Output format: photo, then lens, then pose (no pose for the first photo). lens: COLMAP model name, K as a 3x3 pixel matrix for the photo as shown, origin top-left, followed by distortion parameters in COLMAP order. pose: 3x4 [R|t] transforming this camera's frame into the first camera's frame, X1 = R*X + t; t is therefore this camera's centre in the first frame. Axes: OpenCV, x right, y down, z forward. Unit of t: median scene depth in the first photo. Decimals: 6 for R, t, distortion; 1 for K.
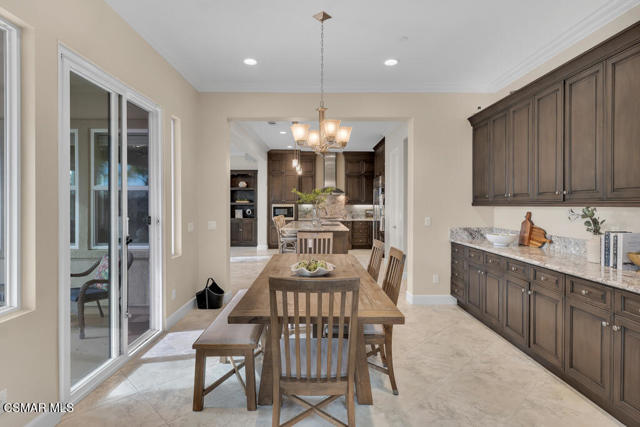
lens RADIAL K [[347.8, 0, 320.4], [0, 347.8, 208.1], [0, 0, 1]] dist [-0.000643, -0.002234]
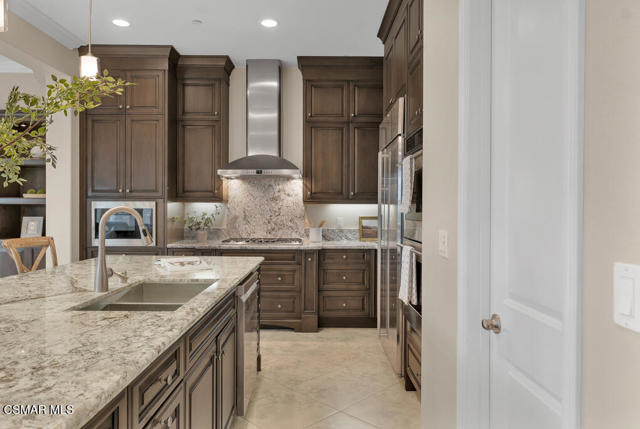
lens RADIAL K [[452.6, 0, 321.8], [0, 452.6, 211.2], [0, 0, 1]] dist [0.002504, 0.000127]
pose [[0.999966, 0.003782, 0.007290, 0.088586], [-0.003736, 0.999973, -0.006272, 0.000717], [-0.007314, 0.006245, 0.999954, 0.532464]]
